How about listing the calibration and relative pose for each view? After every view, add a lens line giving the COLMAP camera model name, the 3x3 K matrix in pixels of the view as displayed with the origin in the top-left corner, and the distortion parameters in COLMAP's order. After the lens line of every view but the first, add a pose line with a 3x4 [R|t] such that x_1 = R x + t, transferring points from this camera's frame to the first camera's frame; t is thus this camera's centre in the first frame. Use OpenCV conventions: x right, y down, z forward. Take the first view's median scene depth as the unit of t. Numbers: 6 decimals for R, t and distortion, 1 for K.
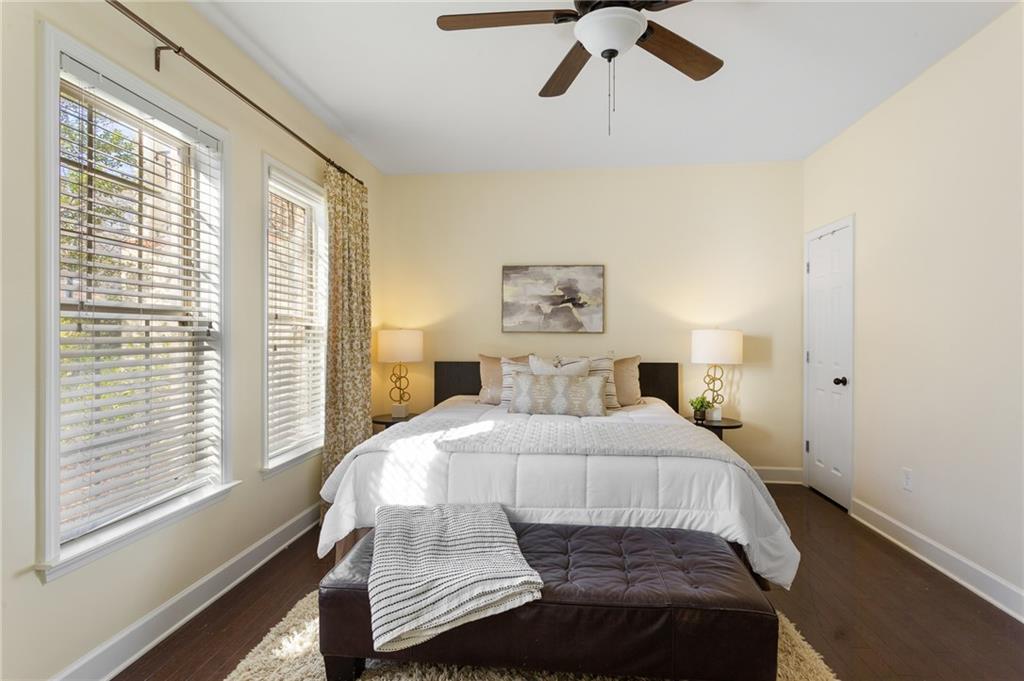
lens RADIAL K [[505.8, 0, 514.4], [0, 505.8, 335.1], [0, 0, 1]] dist [-0.011048, 0.007305]
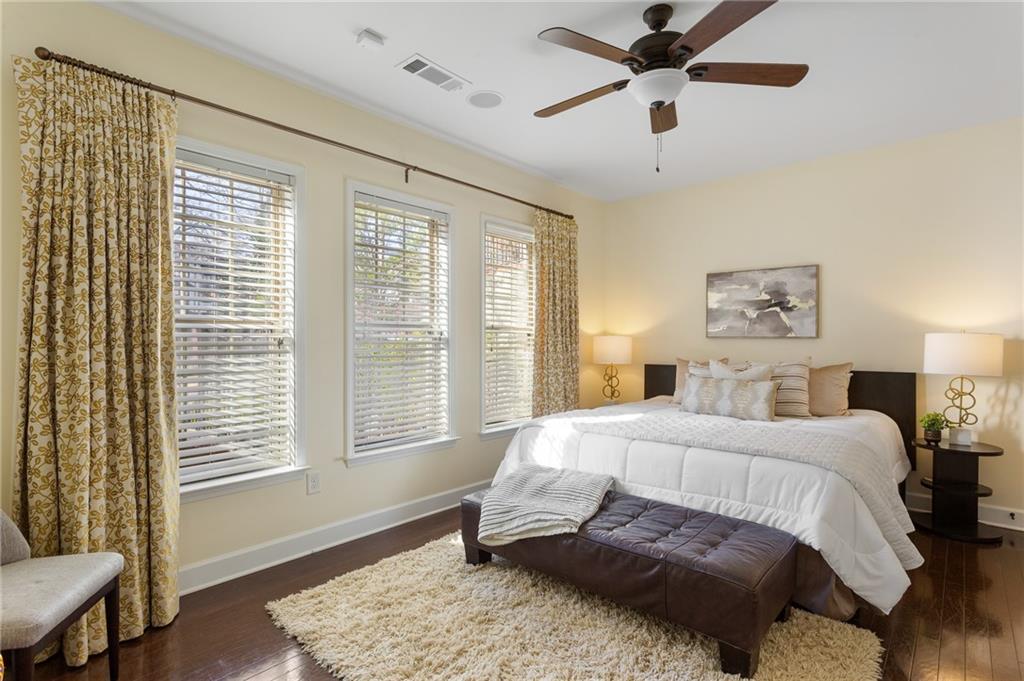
lens RADIAL K [[505.8, 0, 515.2], [0, 505.8, 344.7], [0, 0, 1]] dist [-0.011048, 0.007305]
pose [[0.815090, 0.003991, -0.579321, 0.413726], [0.000352, 0.999973, 0.007384, 0.002000], [0.579335, -0.006223, 0.815066, -0.119990]]
